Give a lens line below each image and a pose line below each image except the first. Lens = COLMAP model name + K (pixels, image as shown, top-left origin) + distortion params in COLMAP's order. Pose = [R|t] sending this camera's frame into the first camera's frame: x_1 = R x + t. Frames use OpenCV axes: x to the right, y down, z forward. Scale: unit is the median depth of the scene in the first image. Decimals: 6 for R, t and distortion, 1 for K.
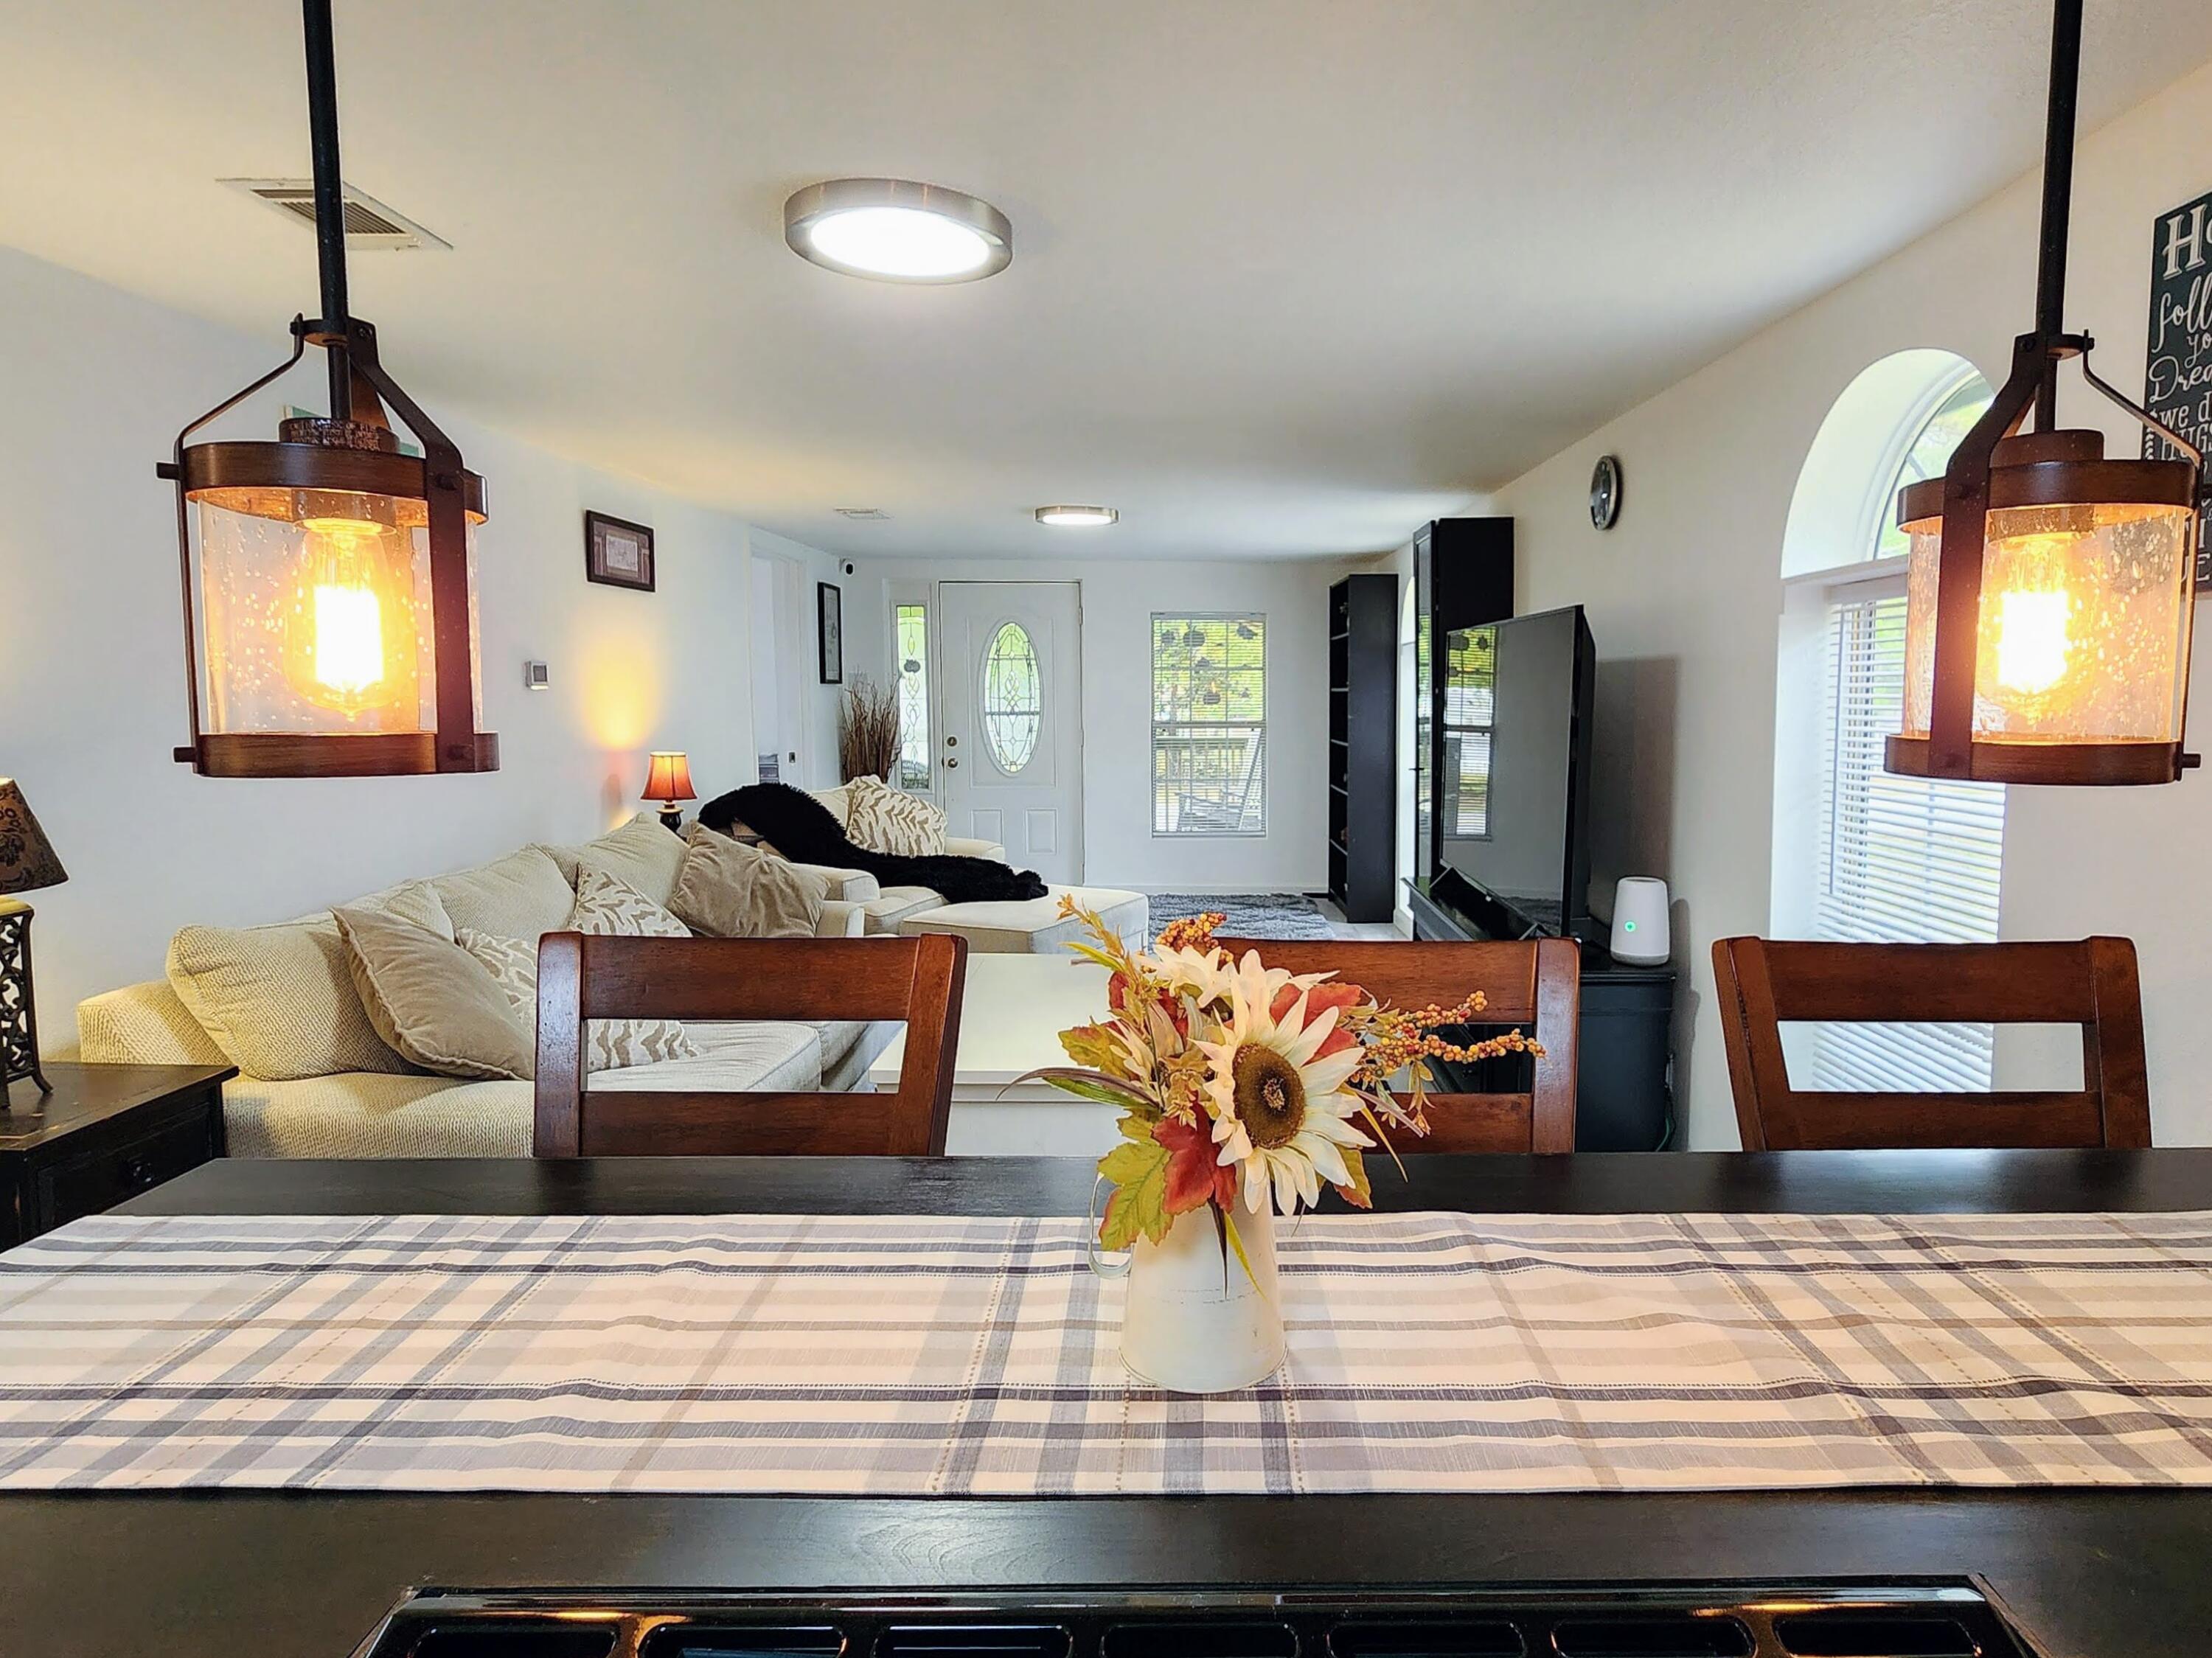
lens RADIAL K [[1236.2, 0, 1192.4], [0, 1236.2, 831.4], [0, 0, 1]] dist [0.001724, 0.000891]
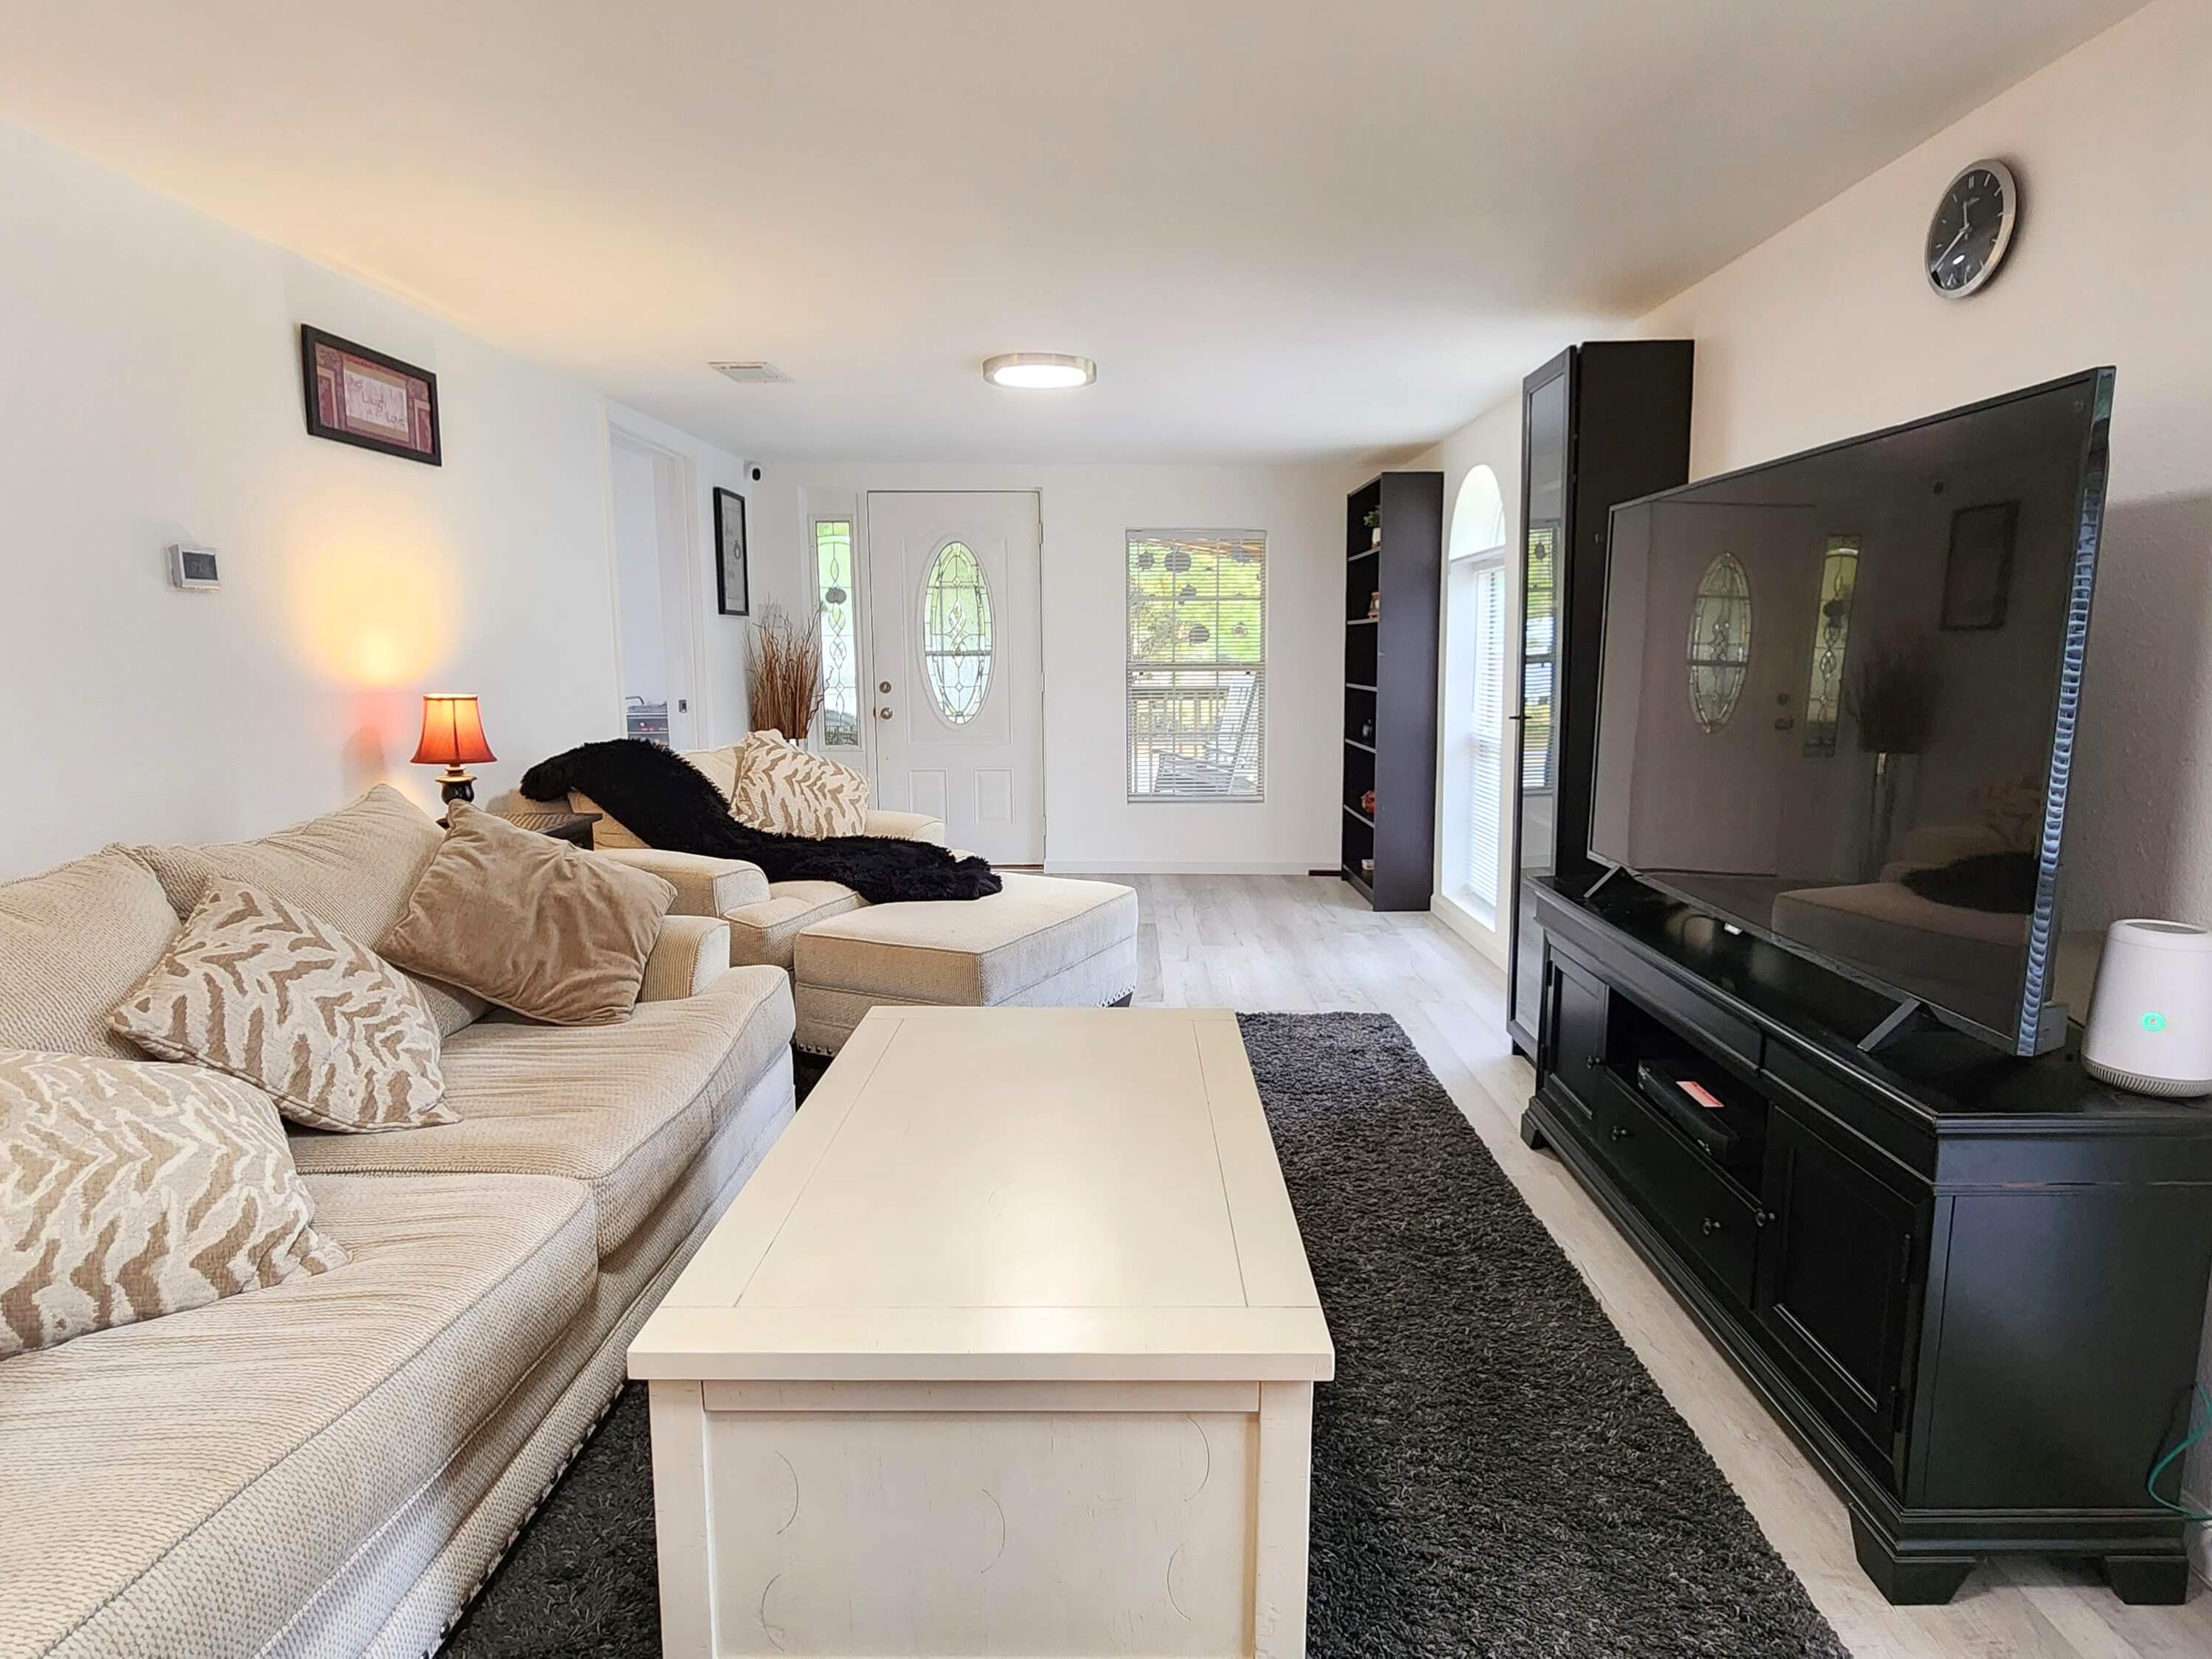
lens RADIAL K [[1211.2, 0, 1134.3], [0, 1211.2, 826.8], [0, 0, 1]] dist [-0.000211, -0.000874]
pose [[0.999974, -0.001351, -0.007030, -0.032579], [0.001593, 0.999402, 0.034534, -0.010789], [0.006979, -0.034544, 0.999379, 0.272594]]
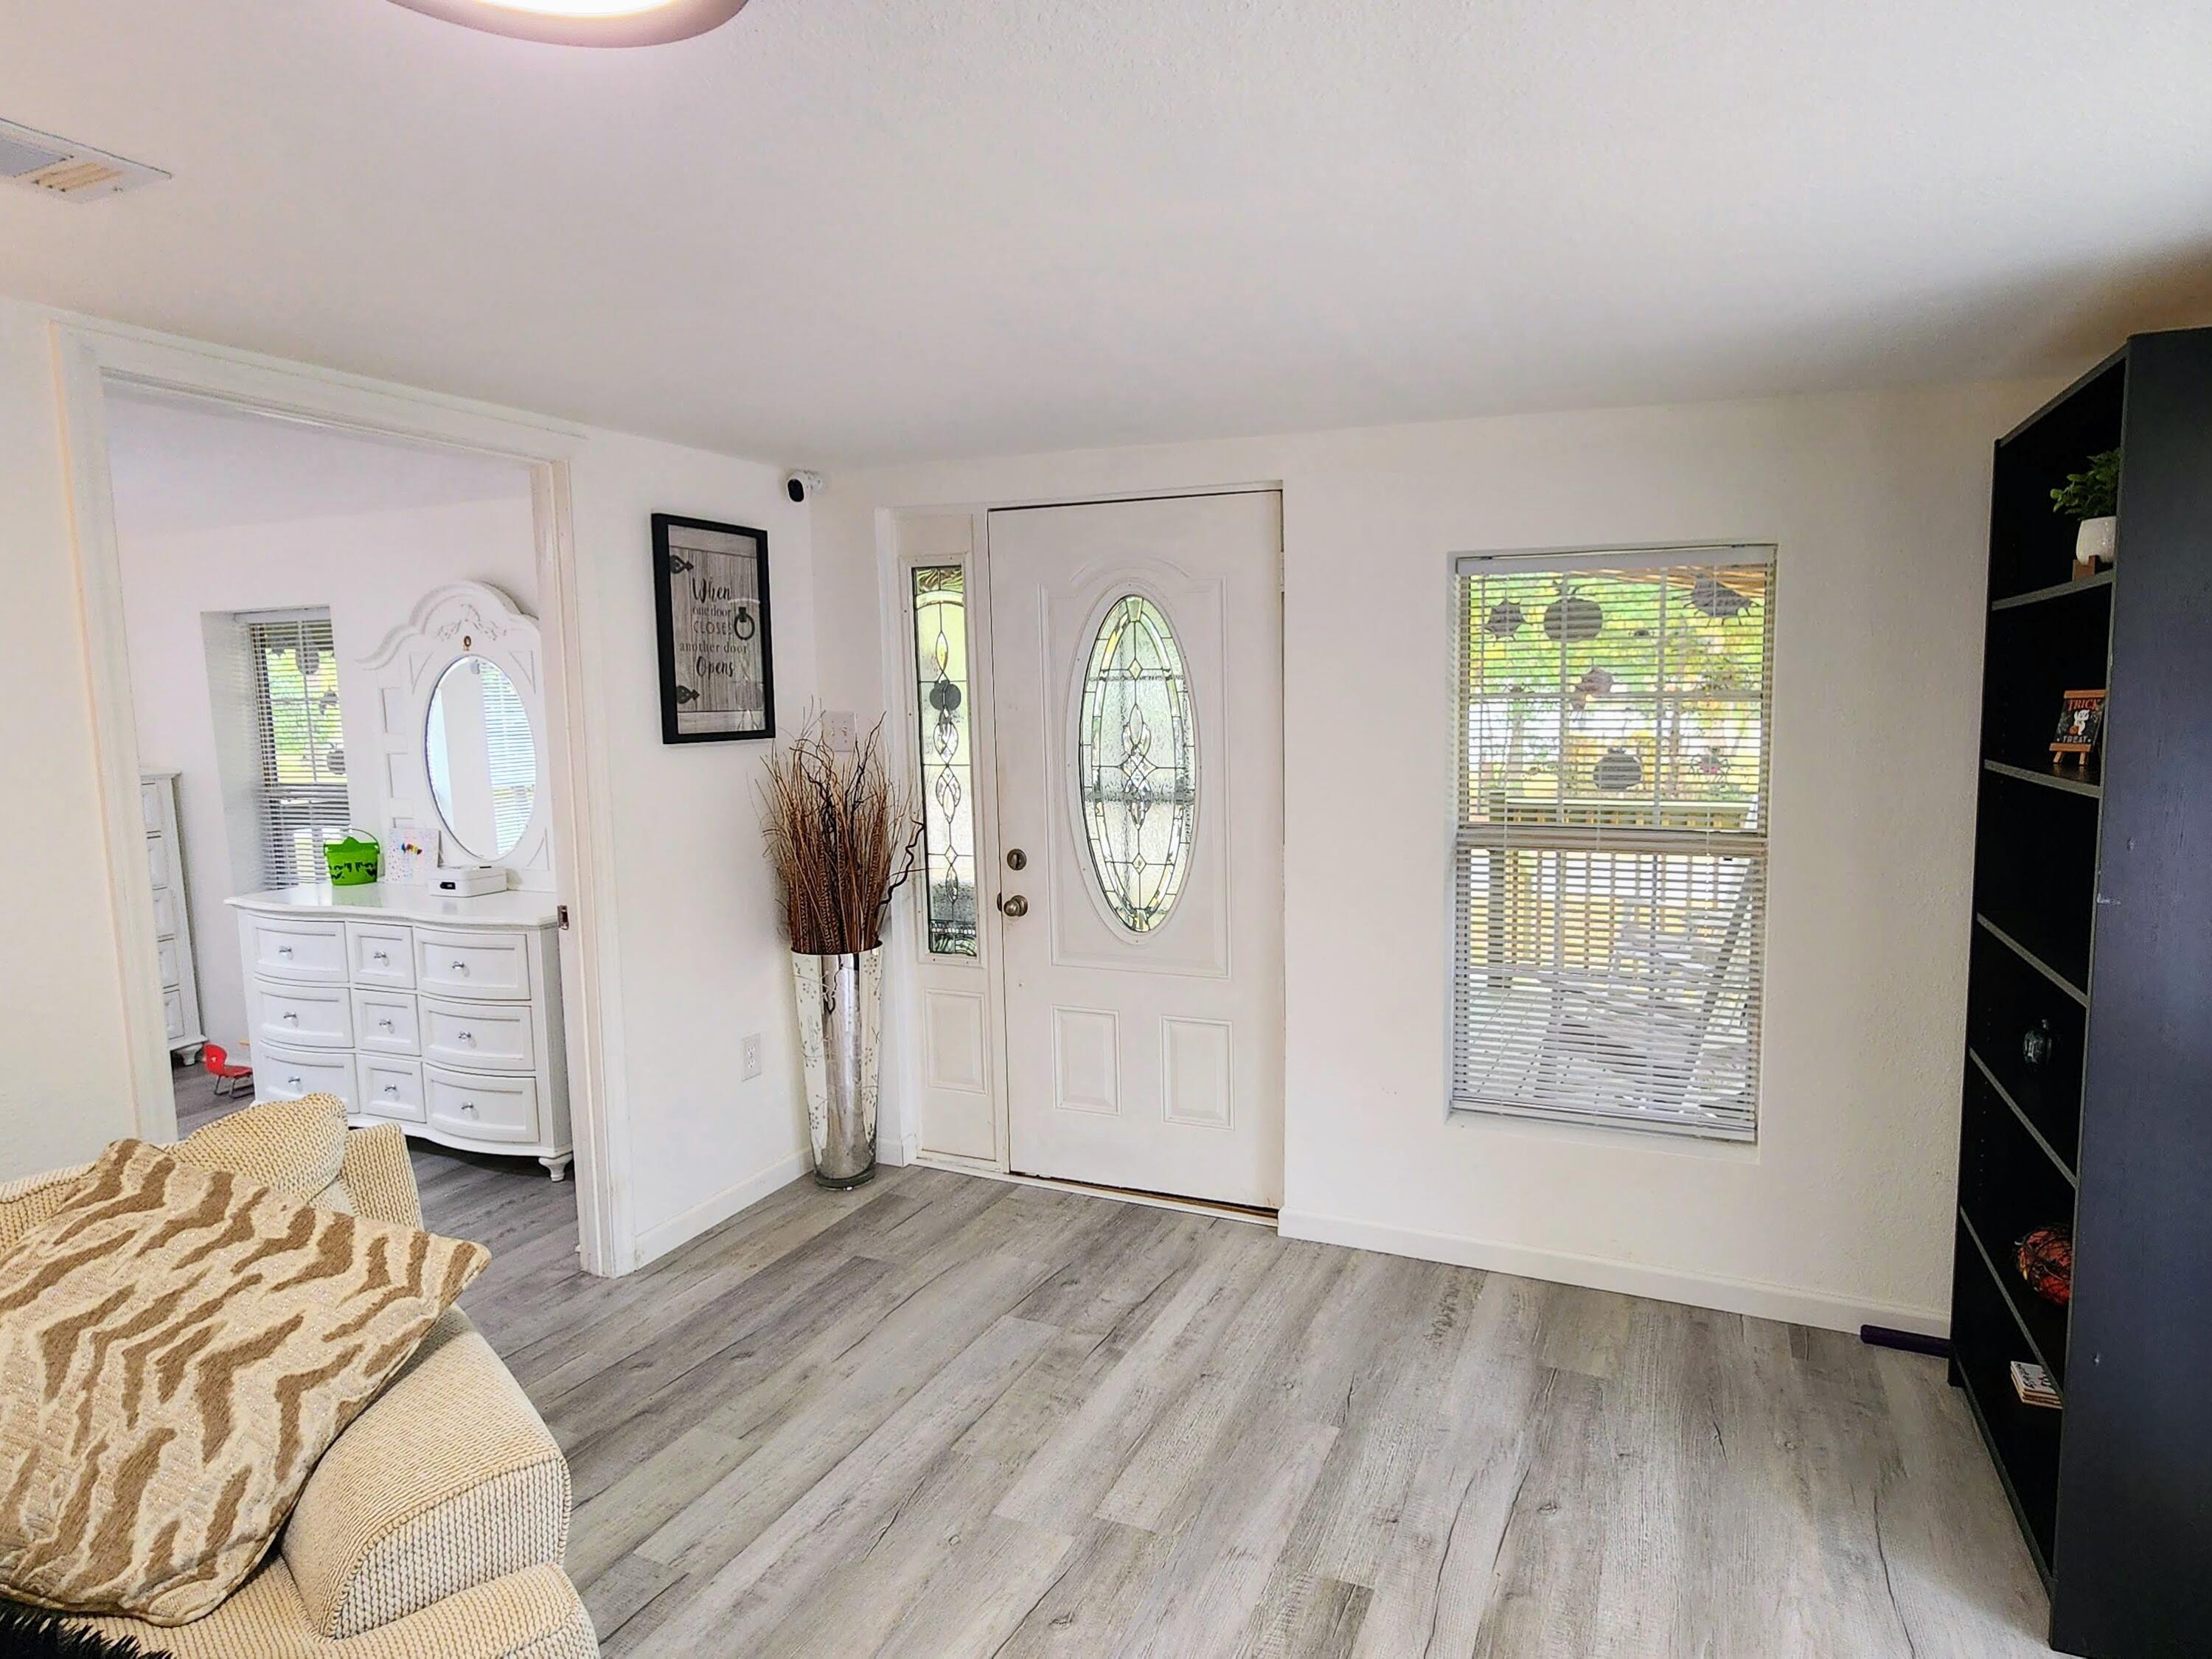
lens RADIAL K [[1203.1, 0, 1229.2], [0, 1203.1, 817.7], [0, 0, 1]] dist [-0.003304, 0.000040]
pose [[0.927094, 0.031442, -0.373508, 0.063985], [-0.033118, 0.999450, 0.001931, -0.131813], [0.373363, 0.010580, 0.927625, 0.884342]]
